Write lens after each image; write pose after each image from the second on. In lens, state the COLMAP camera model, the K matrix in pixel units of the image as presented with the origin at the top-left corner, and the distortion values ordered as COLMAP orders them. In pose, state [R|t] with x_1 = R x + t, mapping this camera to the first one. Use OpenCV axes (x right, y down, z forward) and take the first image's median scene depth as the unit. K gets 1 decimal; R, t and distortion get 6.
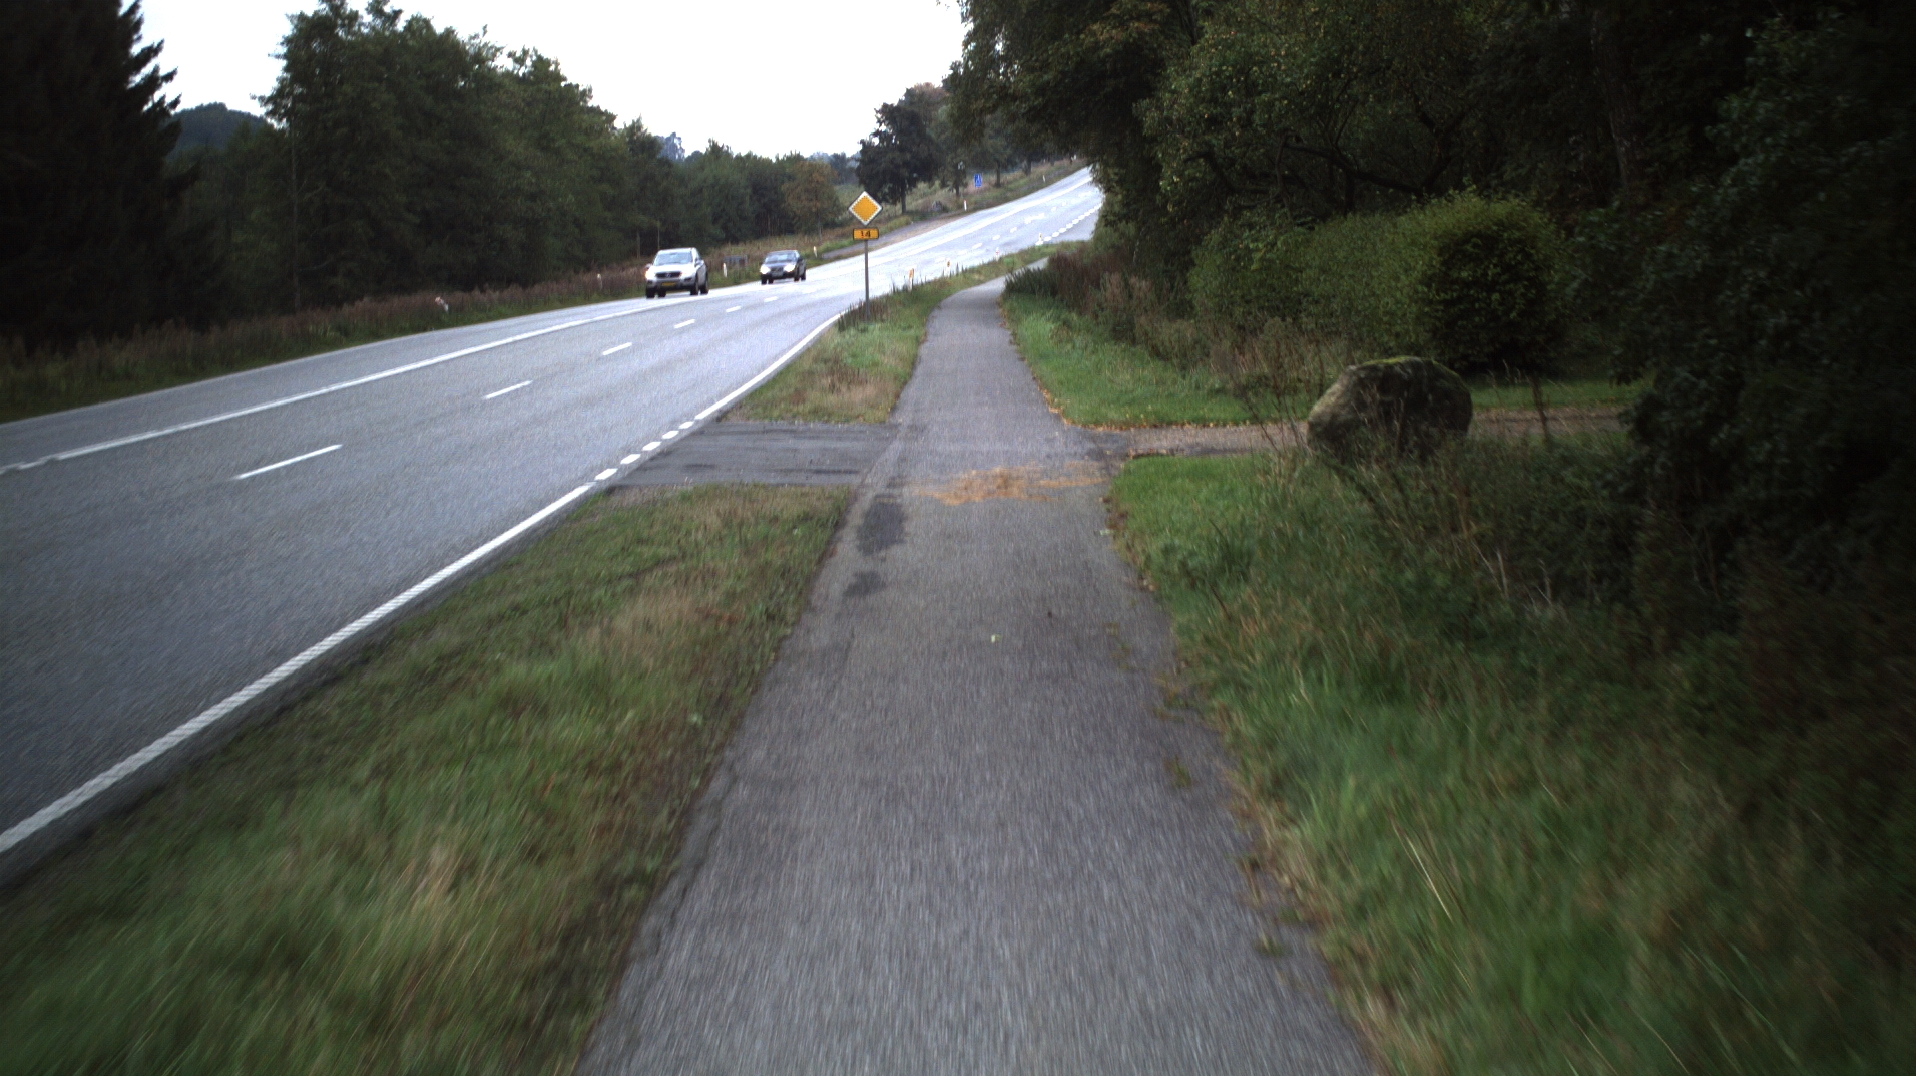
lens RADIAL K [[6727.4, 0, 964.6], [0, 6727.4, 533.0], [0, 0, 1]] dist [-0.614984, 0.000000]
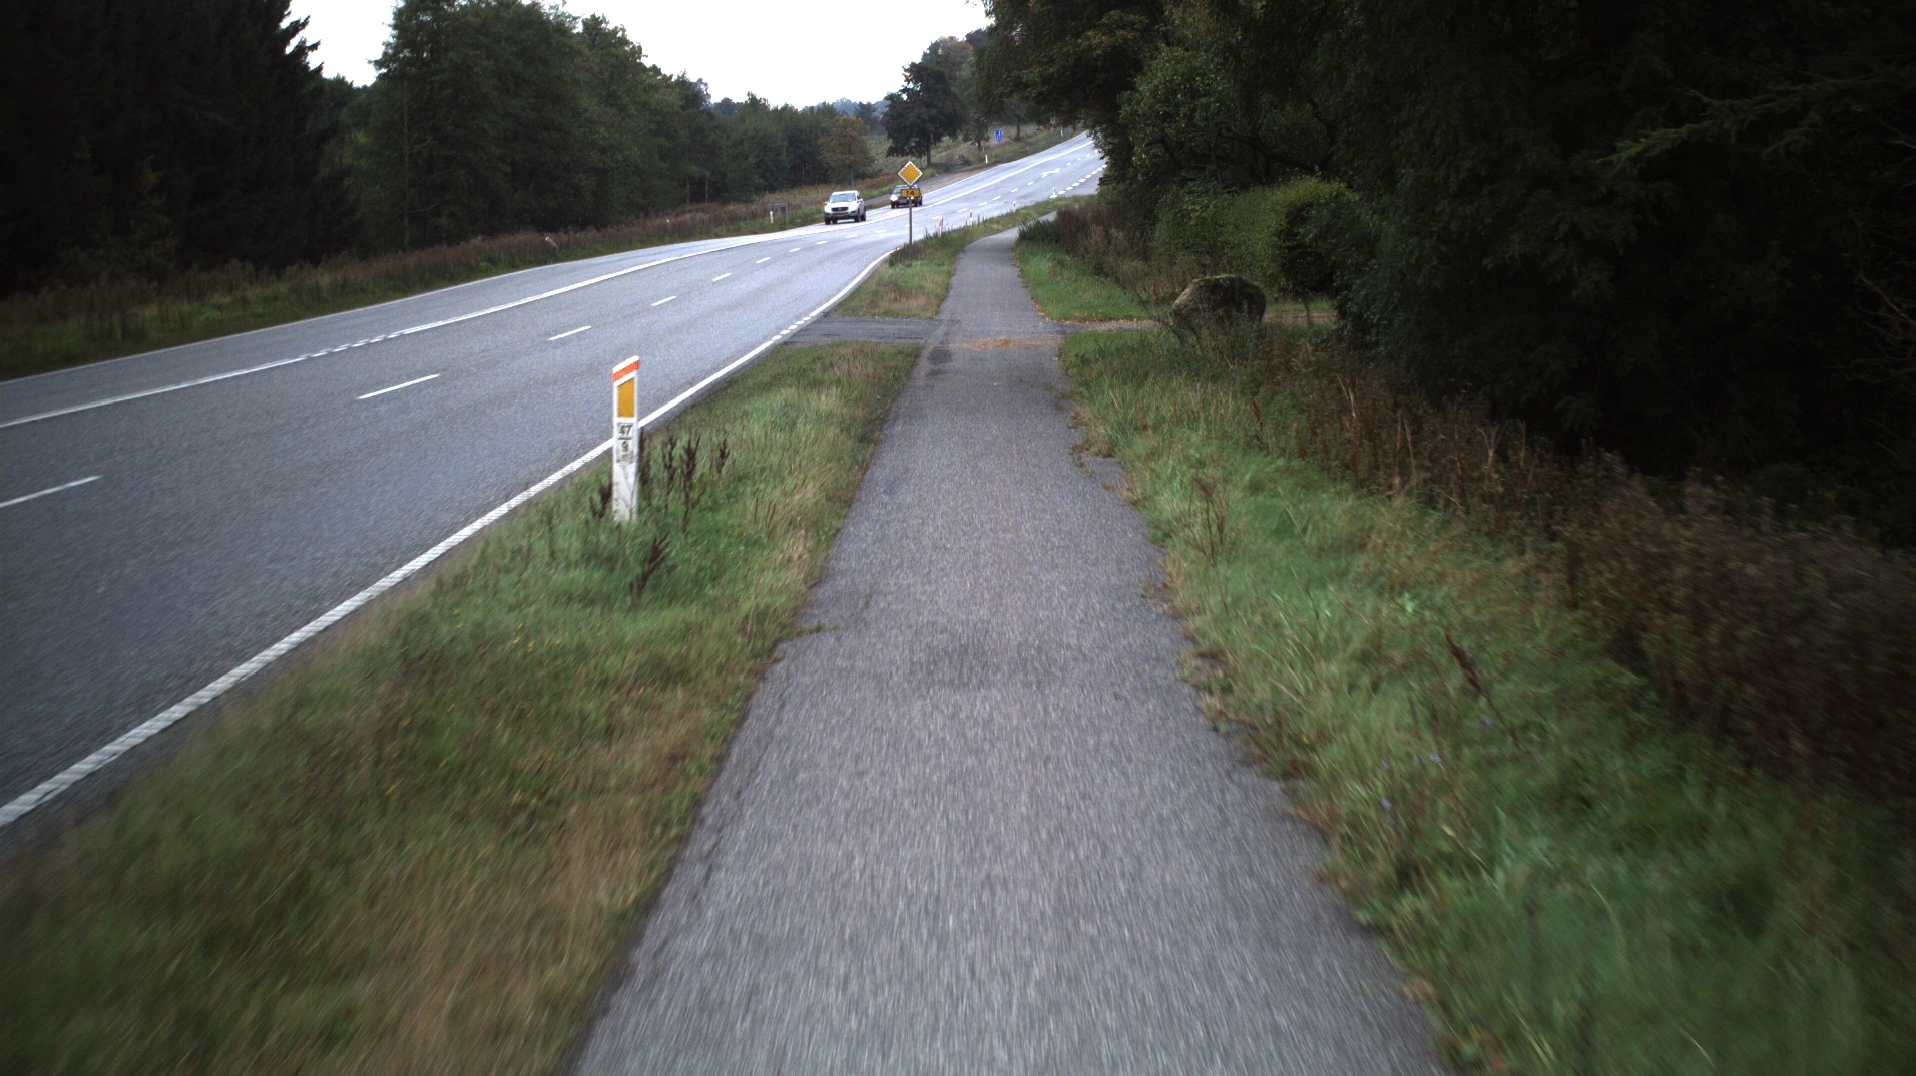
lens RADIAL K [[6727.4, 0, 957.7], [0, 6727.4, 549.3], [0, 0, 1]] dist [-0.614984, 0.000000]
pose [[0.999886, 0.014706, -0.003350, -0.000011], [-0.014671, 0.999841, 0.010149, 0.009158], [0.003499, -0.010098, 0.999943, -0.244219]]
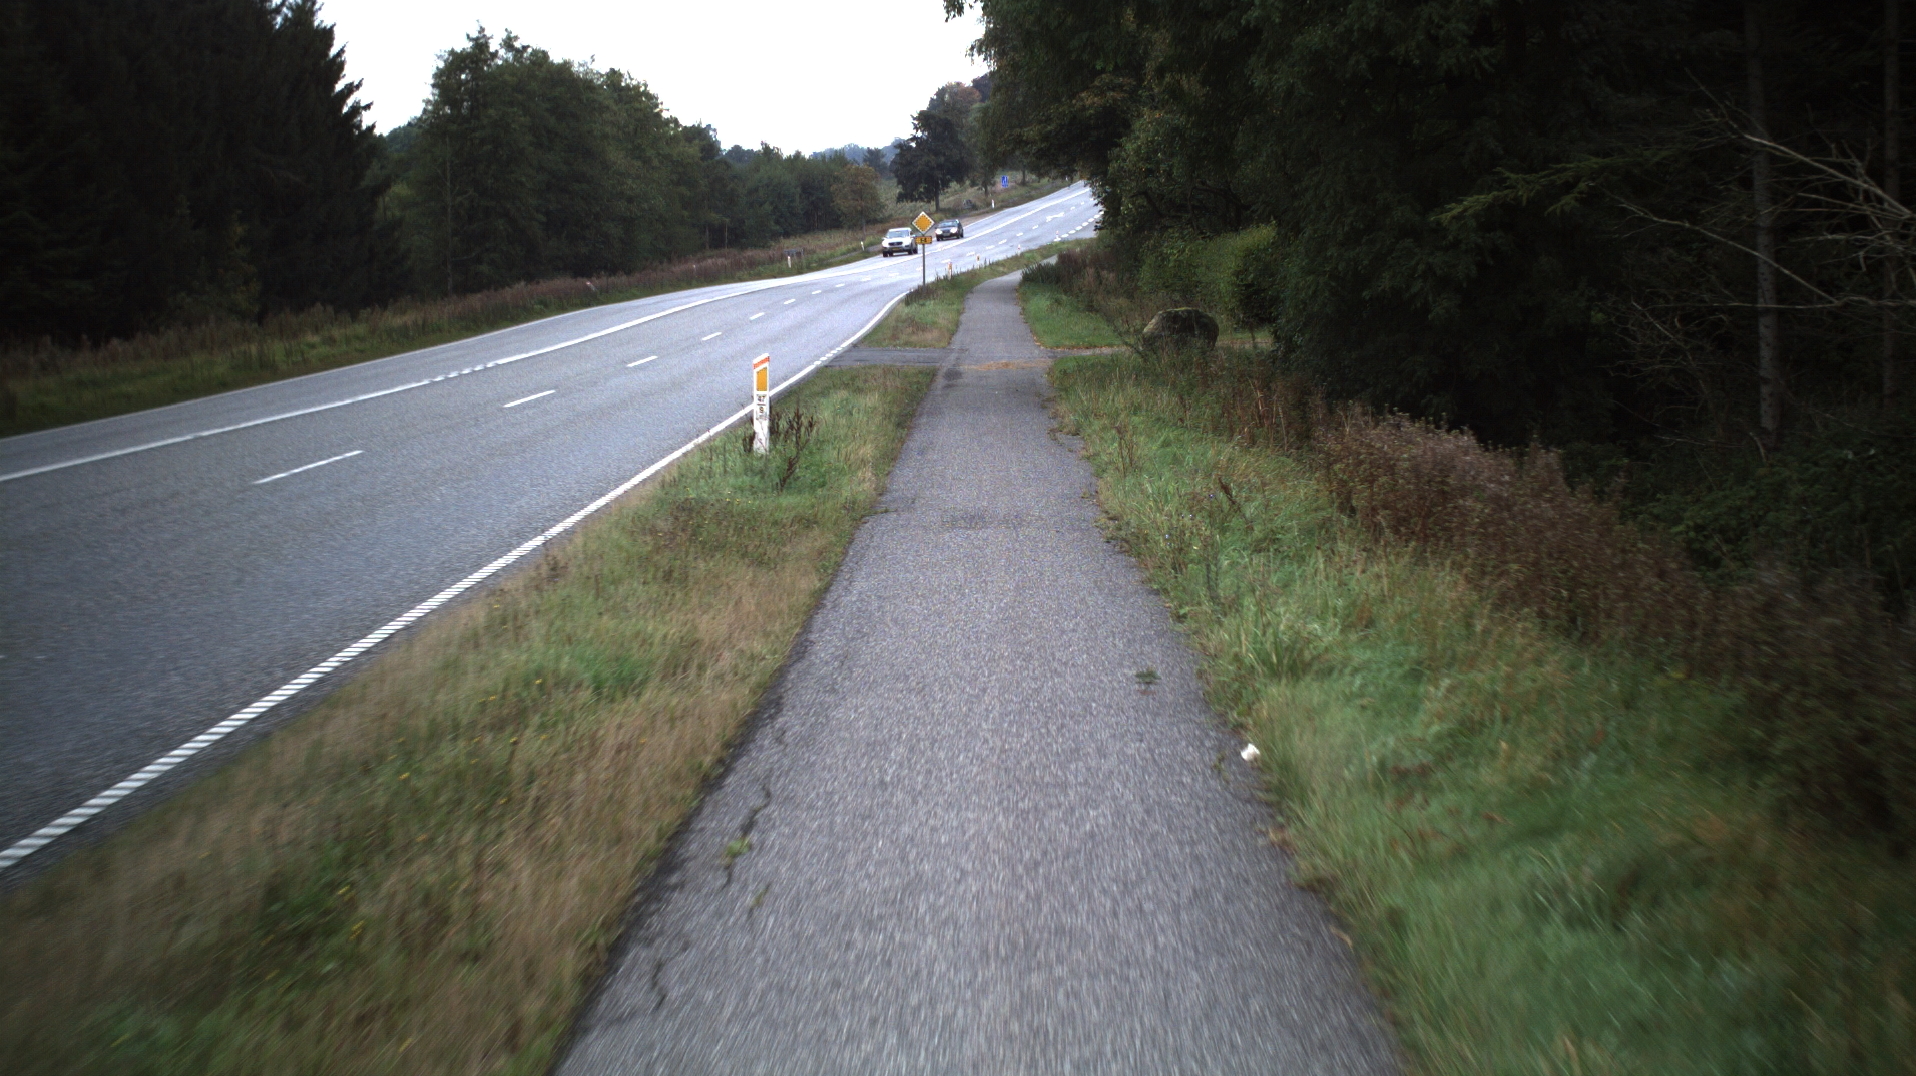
lens RADIAL K [[6727.4, 0, 954.0], [0, 6727.4, 529.6], [0, 0, 1]] dist [-0.614984, 0.000000]
pose [[0.999959, 0.007260, -0.005477, 0.000416], [-0.007256, 0.999973, 0.000842, 0.013784], [0.005483, -0.000802, 0.999985, -0.368397]]
